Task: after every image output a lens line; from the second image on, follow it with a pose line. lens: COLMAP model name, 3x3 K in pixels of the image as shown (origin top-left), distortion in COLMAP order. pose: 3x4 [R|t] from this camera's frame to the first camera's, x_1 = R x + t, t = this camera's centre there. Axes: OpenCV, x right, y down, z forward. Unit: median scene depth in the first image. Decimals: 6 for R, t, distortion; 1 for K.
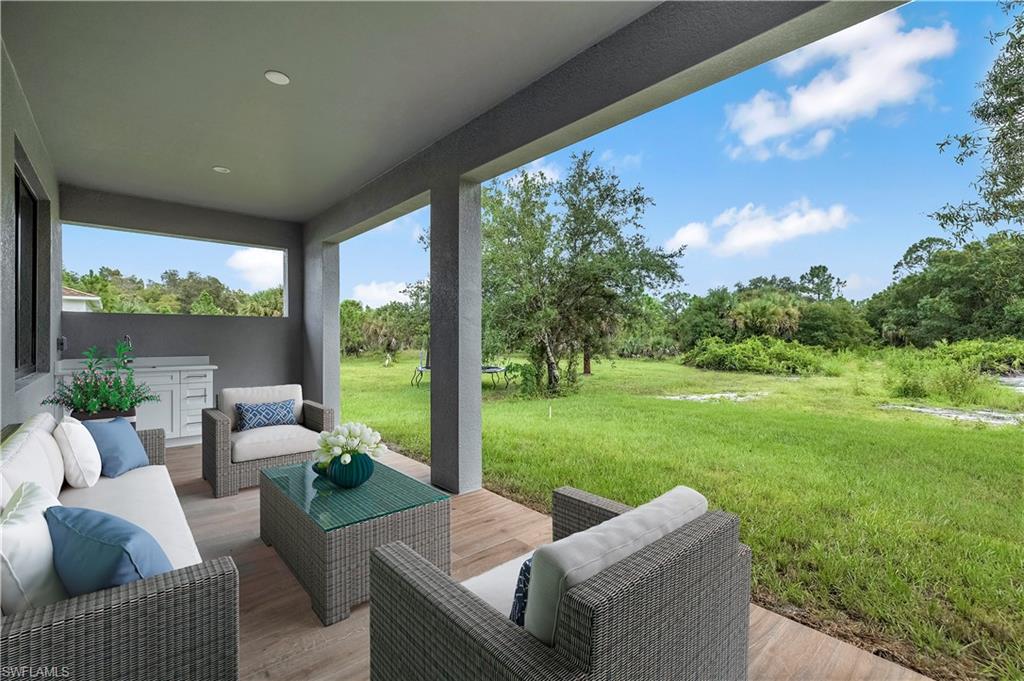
lens RADIAL K [[440.3, 0, 512.0], [0, 440.3, 340.5], [0, 0, 1]] dist [-0.000860, 0.000213]
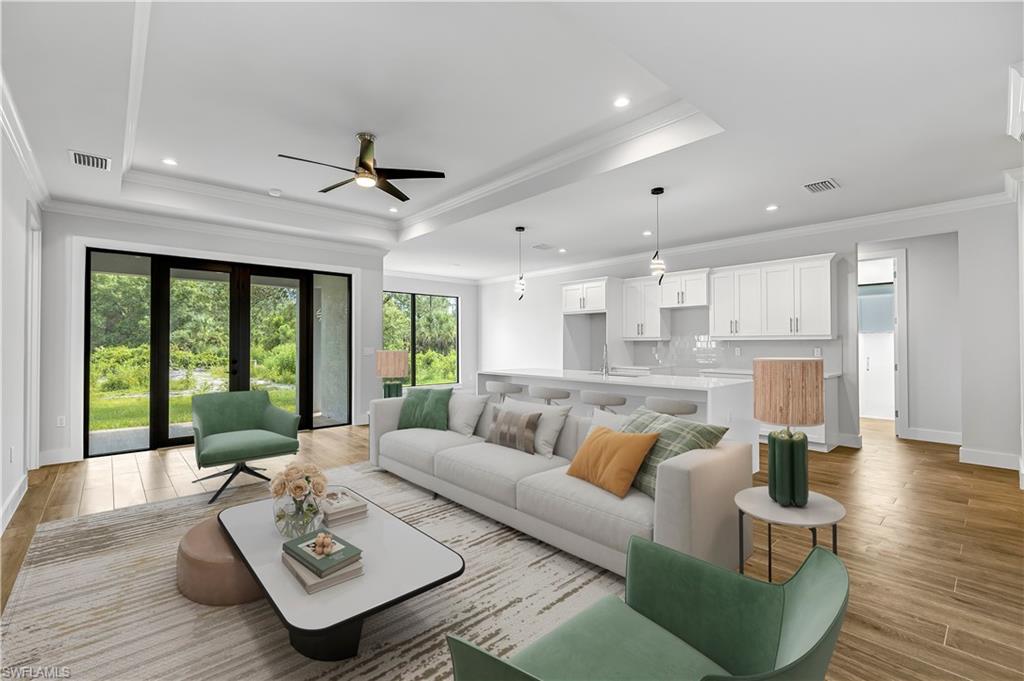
lens RADIAL K [[440.3, 0, 512.0], [0, 440.3, 340.5], [0, 0, 1]] dist [-0.000860, 0.000213]
pose [[-0.009855, 0.009899, 0.999902, -0.246910], [0.005406, 0.999937, -0.009846, -0.000590], [-0.999937, 0.005309, -0.009908, -0.102023]]
